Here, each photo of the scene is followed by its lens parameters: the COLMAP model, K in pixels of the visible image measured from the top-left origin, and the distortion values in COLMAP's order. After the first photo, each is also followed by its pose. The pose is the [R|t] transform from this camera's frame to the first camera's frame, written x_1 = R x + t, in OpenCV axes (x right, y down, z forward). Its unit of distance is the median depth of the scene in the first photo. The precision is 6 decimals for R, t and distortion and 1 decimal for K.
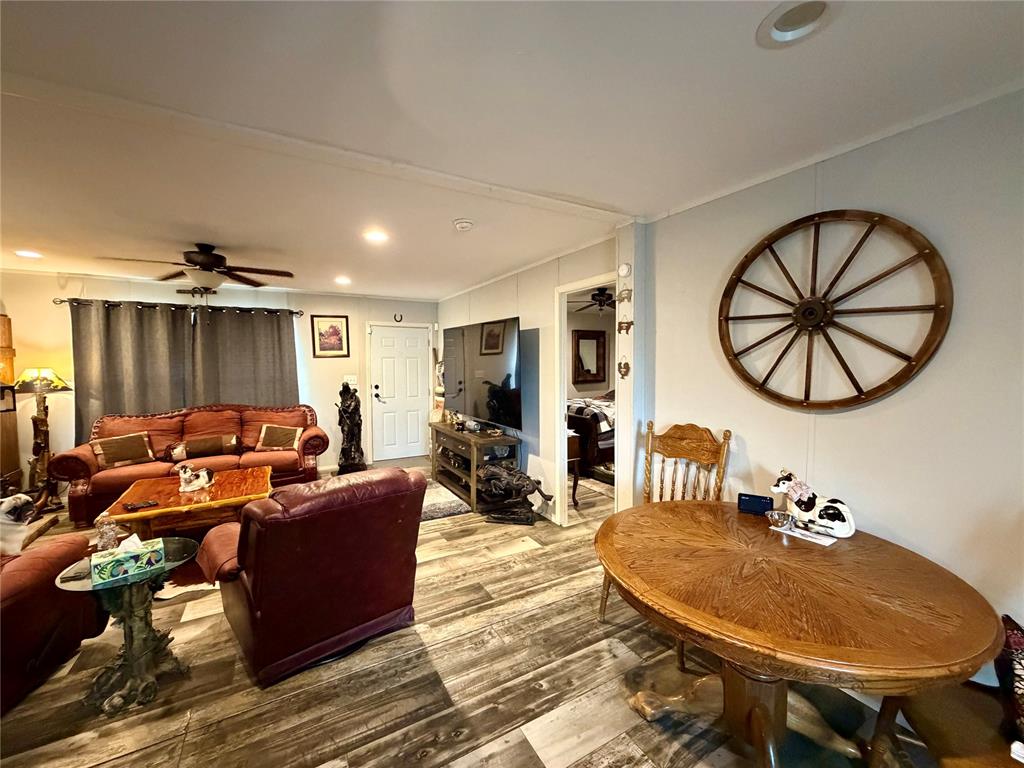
lens RADIAL K [[408.1, 0, 508.4], [0, 408.1, 385.5], [0, 0, 1]] dist [0.001233, 0.000843]
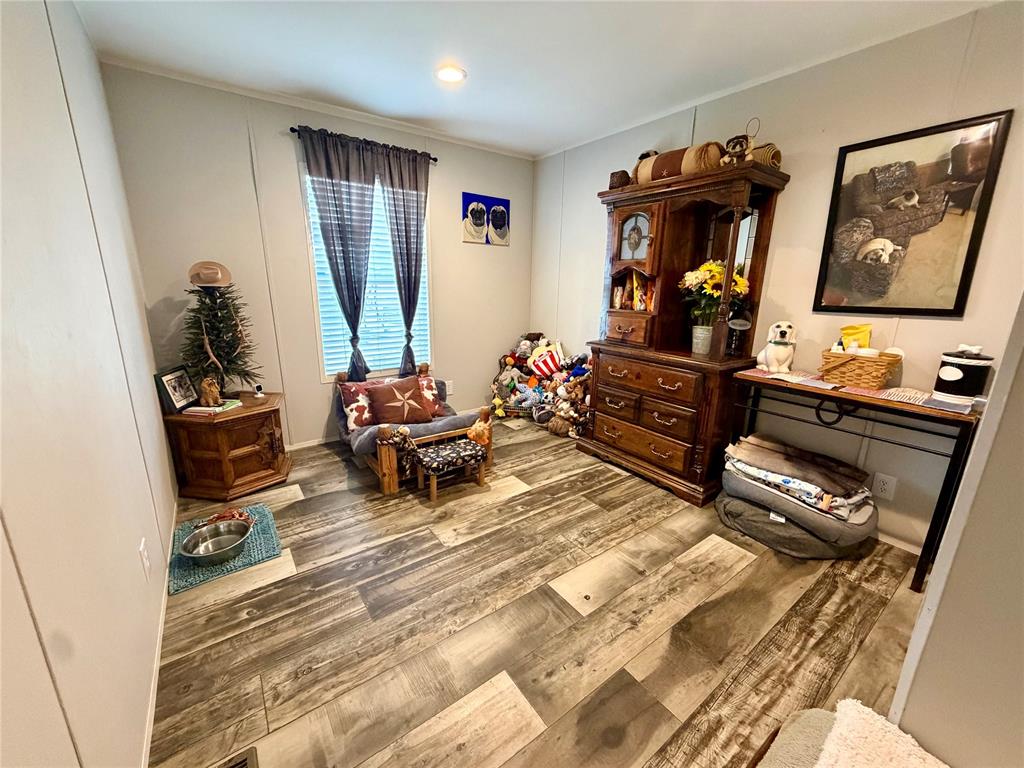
lens RADIAL K [[408.1, 0, 507.0], [0, 408.1, 380.2], [0, 0, 1]] dist [0.001233, 0.000843]
pose [[-0.993692, 0.008629, -0.111815, -0.369108], [-0.024899, 0.955175, 0.294992, -0.000693], [0.109348, 0.295915, -0.948935, 1.737363]]
